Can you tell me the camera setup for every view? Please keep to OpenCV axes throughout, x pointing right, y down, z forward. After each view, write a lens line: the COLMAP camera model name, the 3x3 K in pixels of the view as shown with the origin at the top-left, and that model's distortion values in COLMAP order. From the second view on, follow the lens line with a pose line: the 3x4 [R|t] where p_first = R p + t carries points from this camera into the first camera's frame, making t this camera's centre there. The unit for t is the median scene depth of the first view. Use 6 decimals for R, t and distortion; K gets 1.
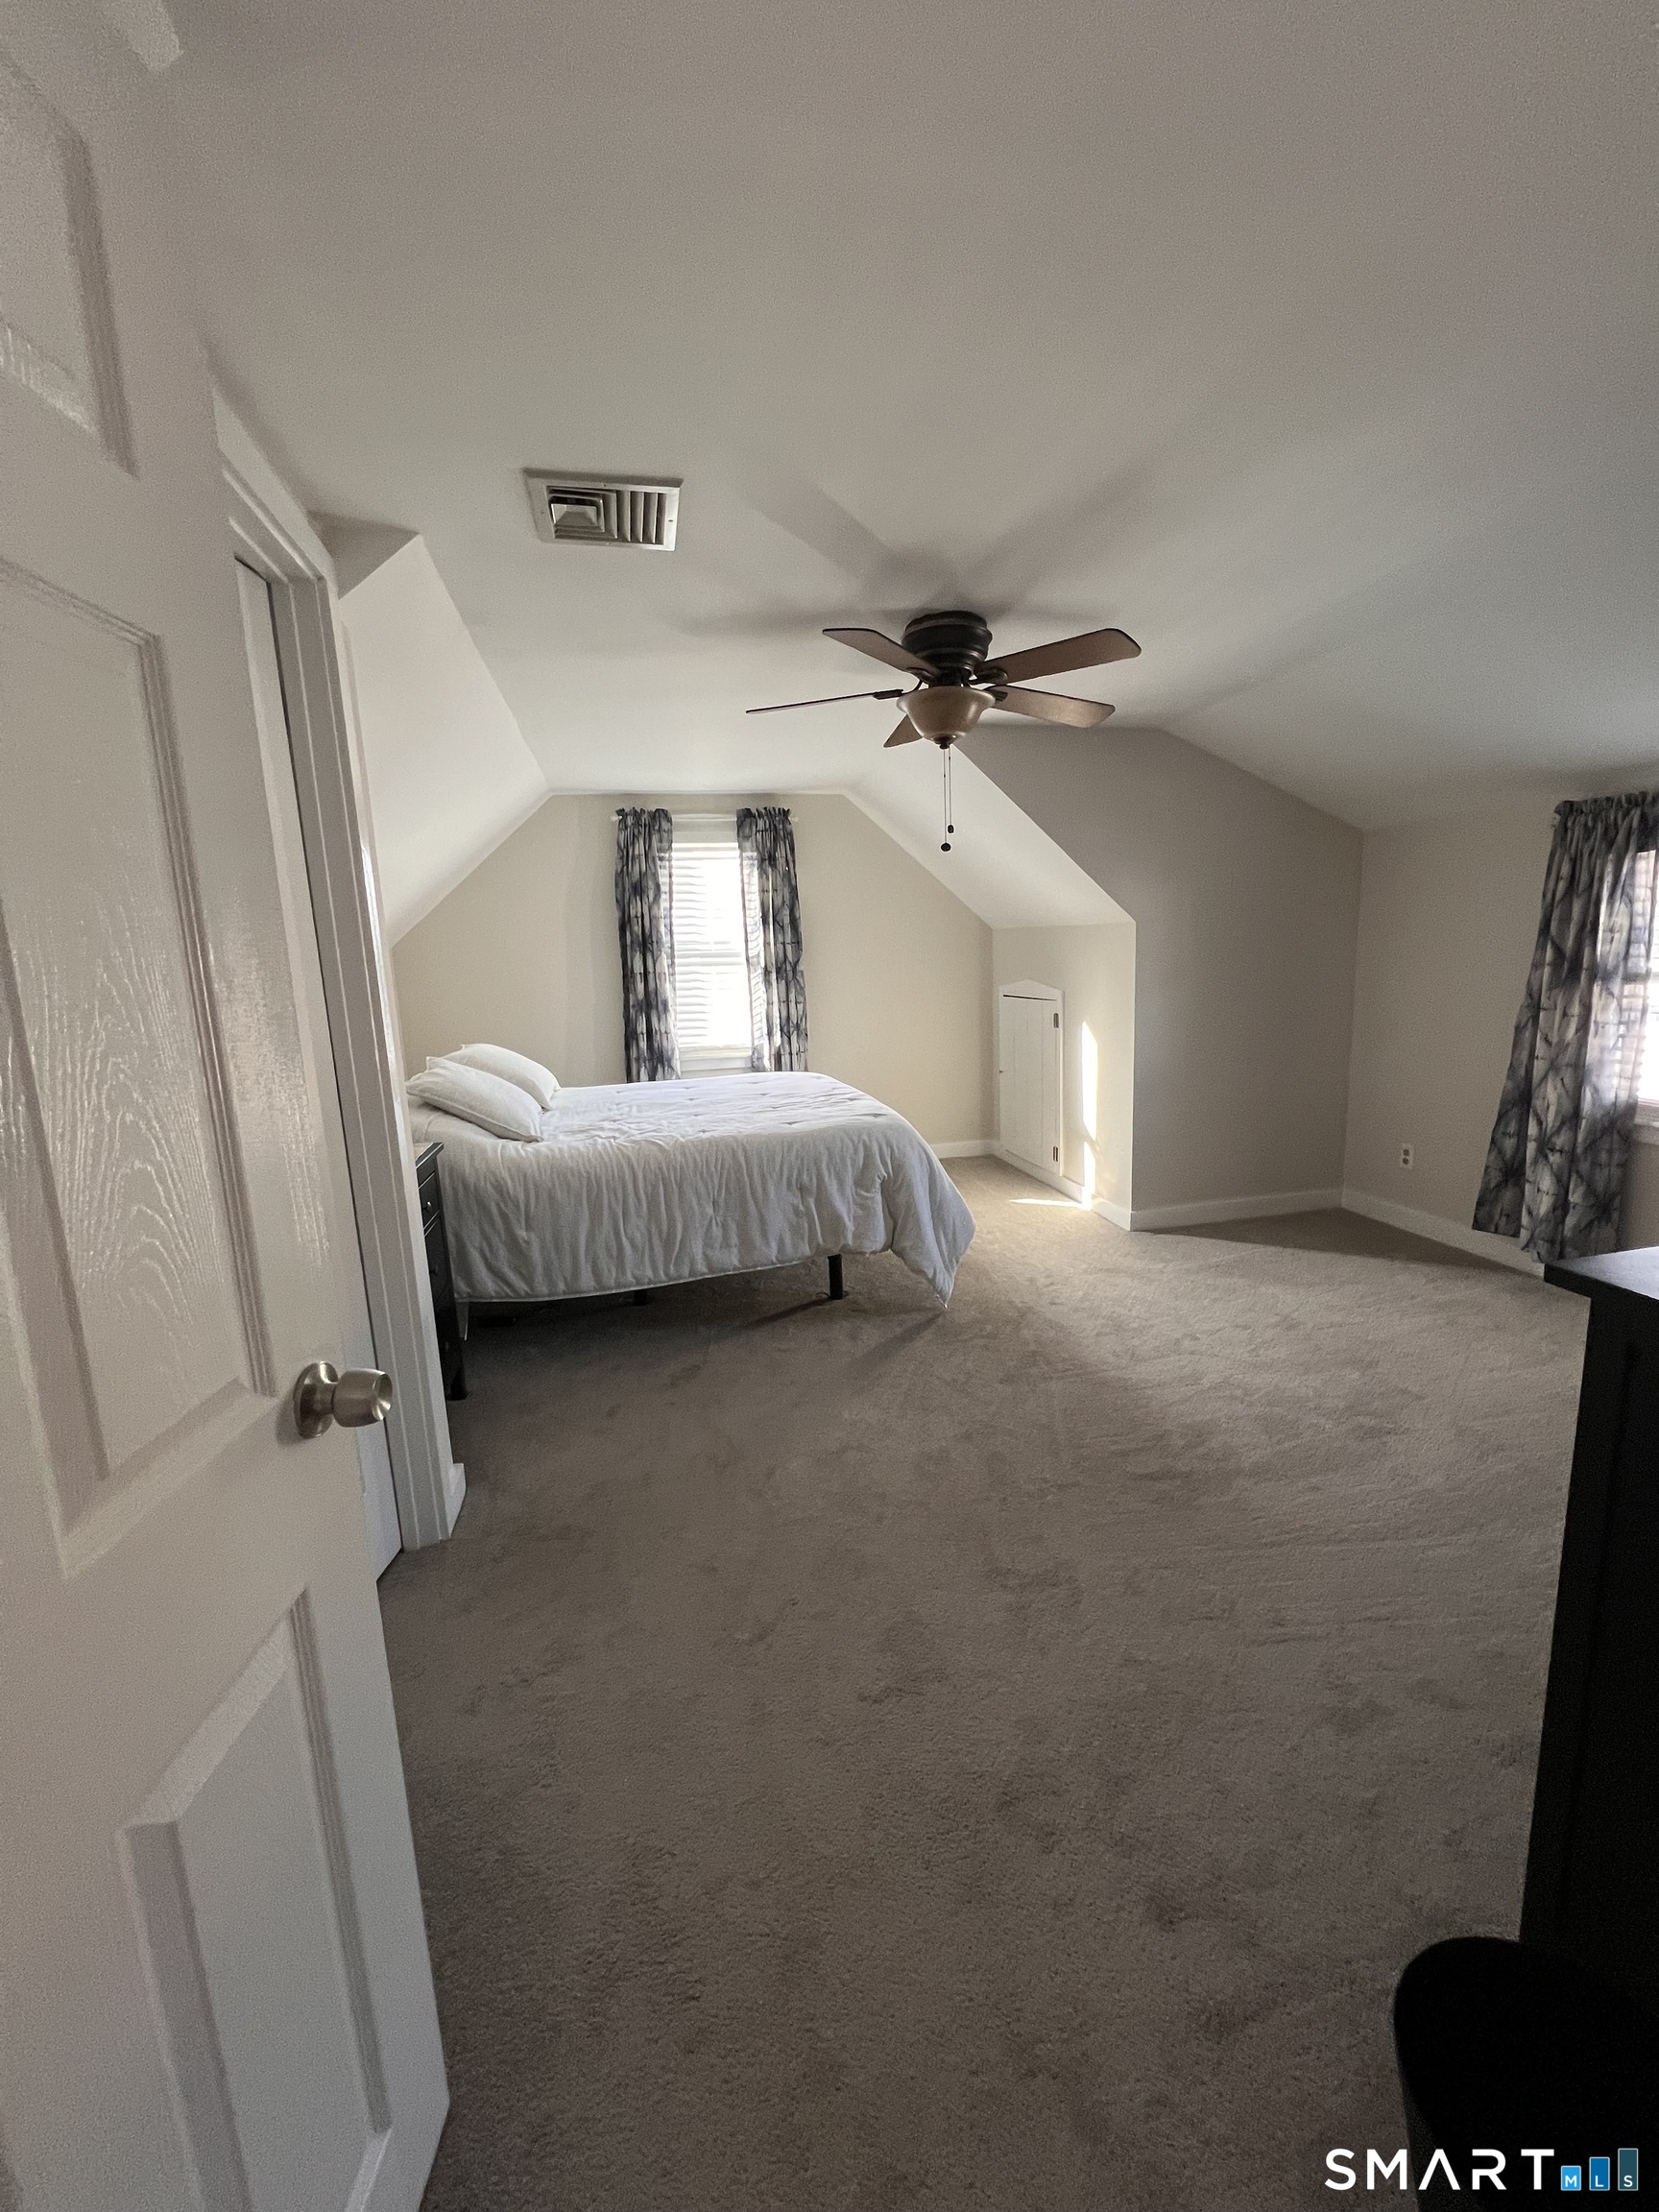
lens RADIAL K [[880.2, 0, 838.0], [0, 880.2, 1105.5], [0, 0, 1]] dist [-0.006093, 0.001012]
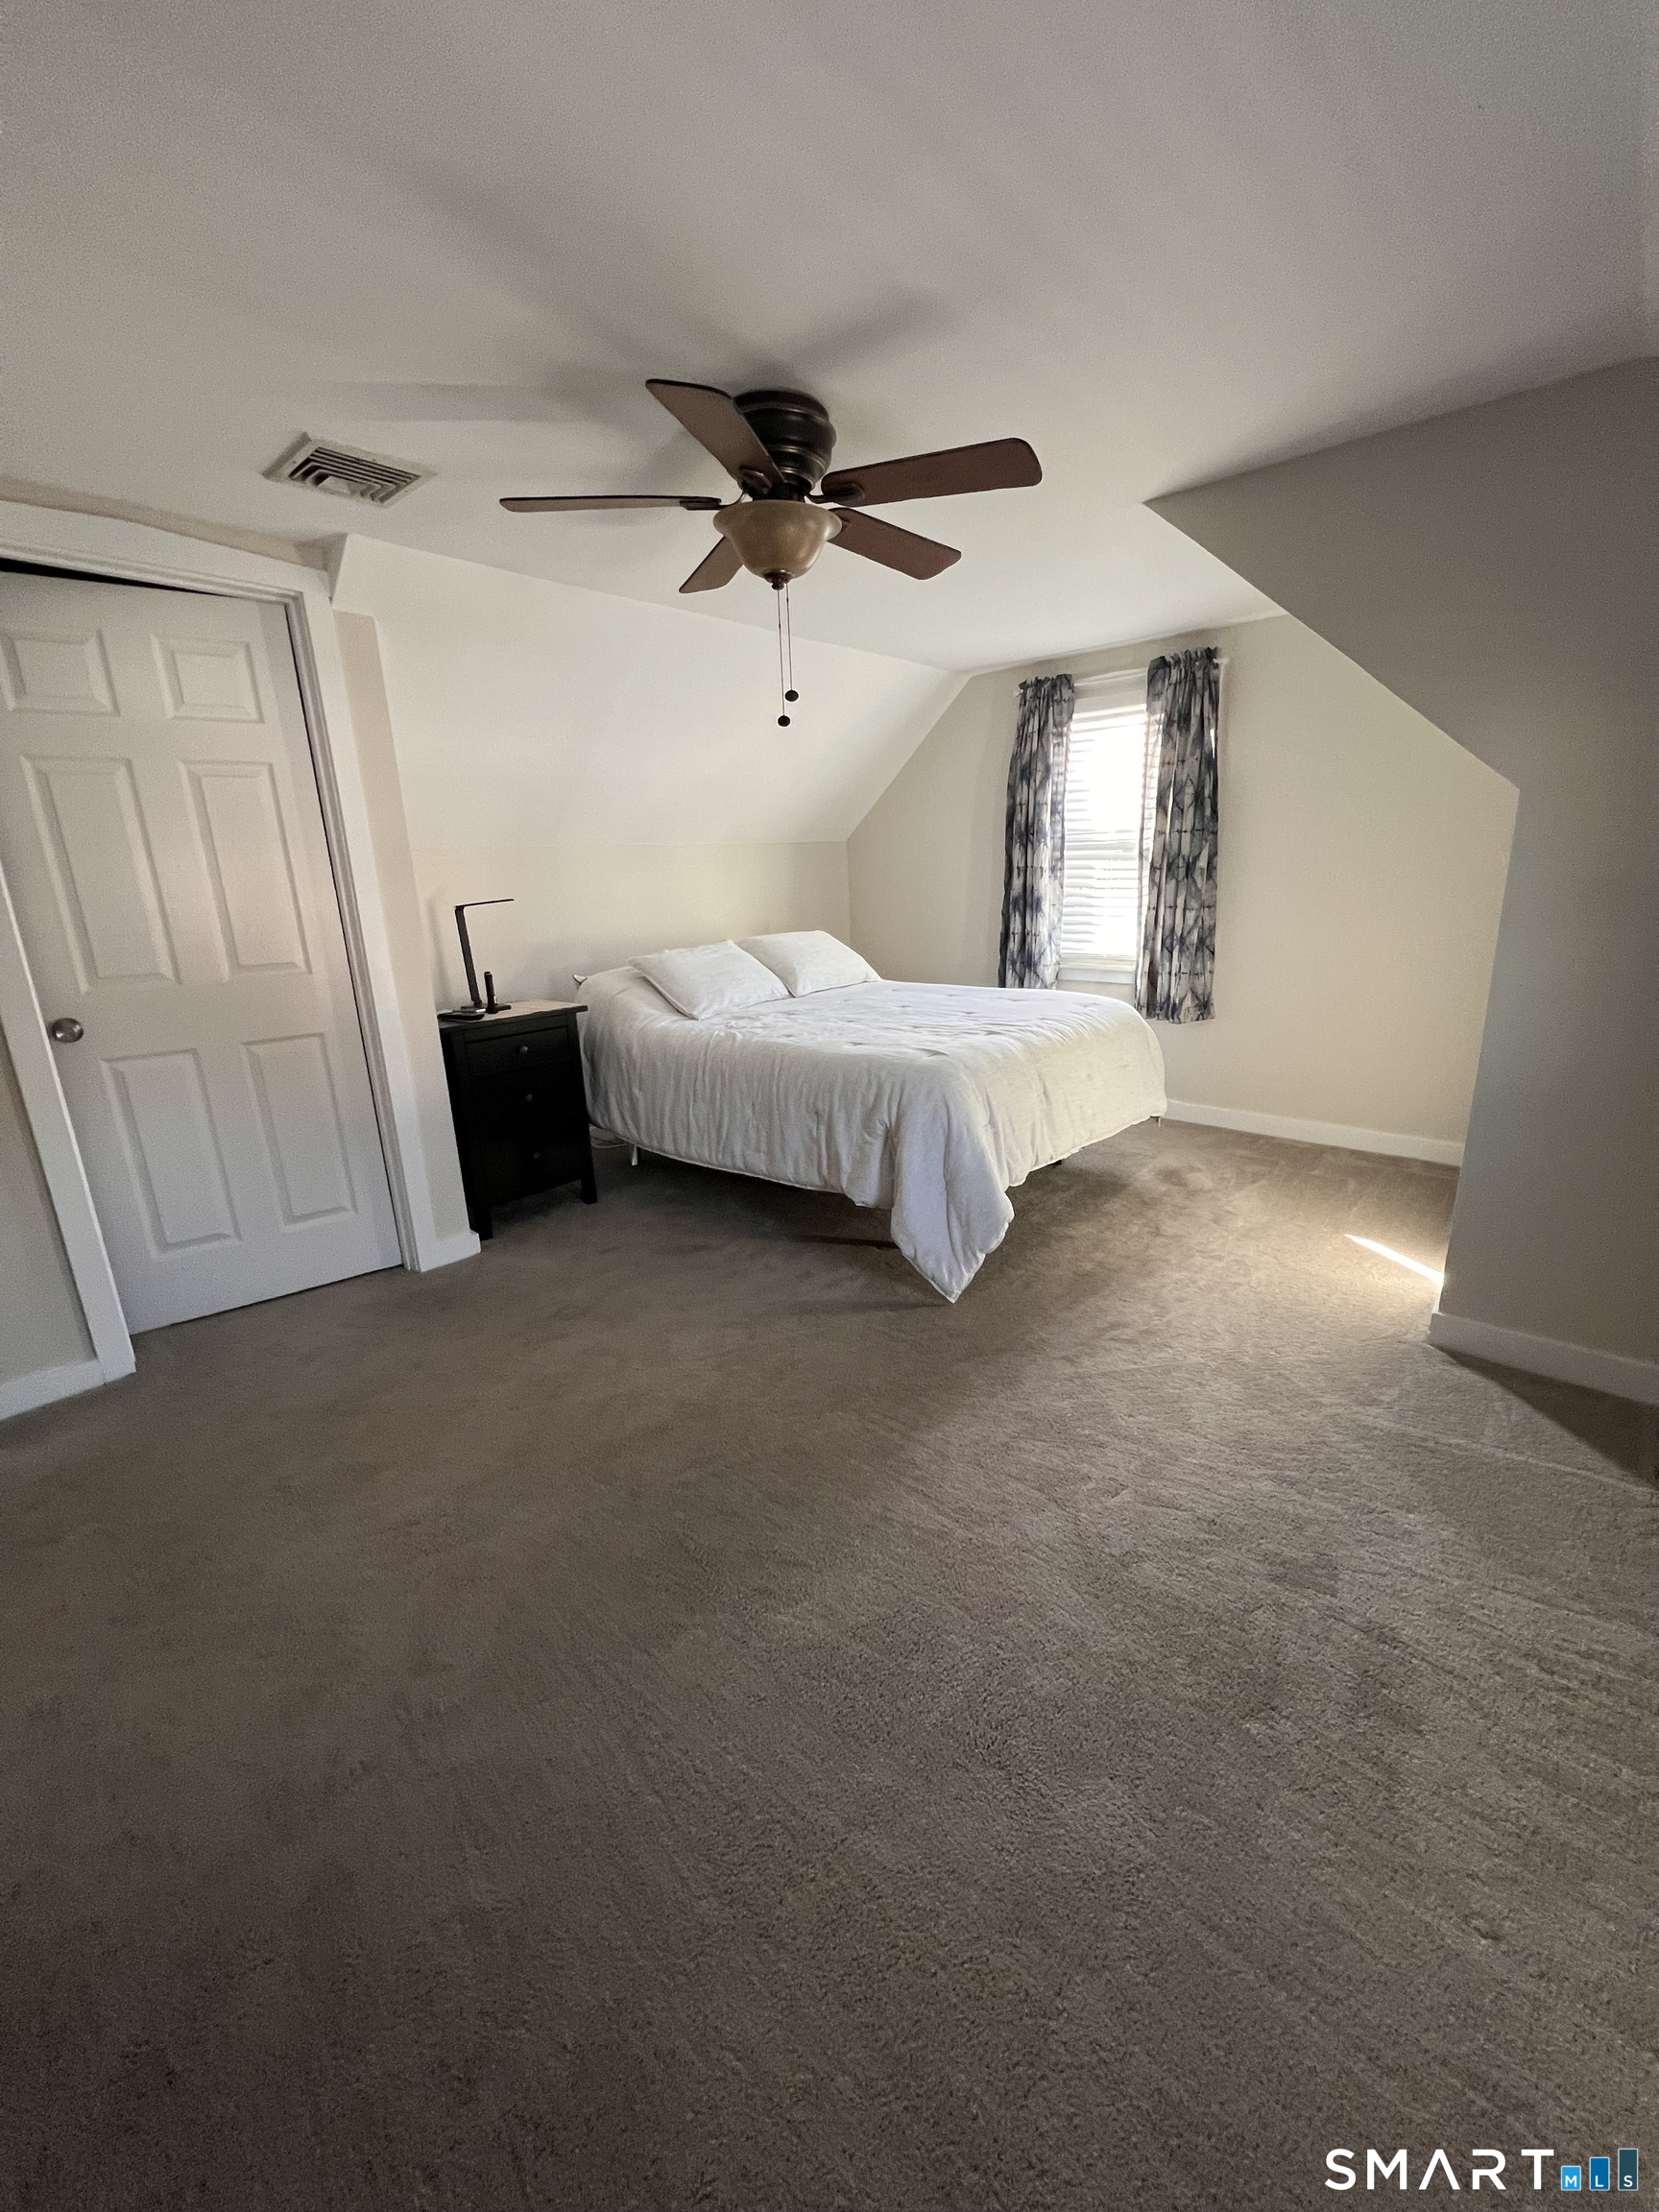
lens RADIAL K [[880.2, 0, 838.8], [0, 880.2, 1111.9], [0, 0, 1]] dist [-0.006093, 0.001012]
pose [[0.586554, 0.235438, -0.774935, 0.441902], [-0.127776, 0.971733, 0.198514, -0.060600], [0.799767, -0.017421, 0.600057, 0.292569]]
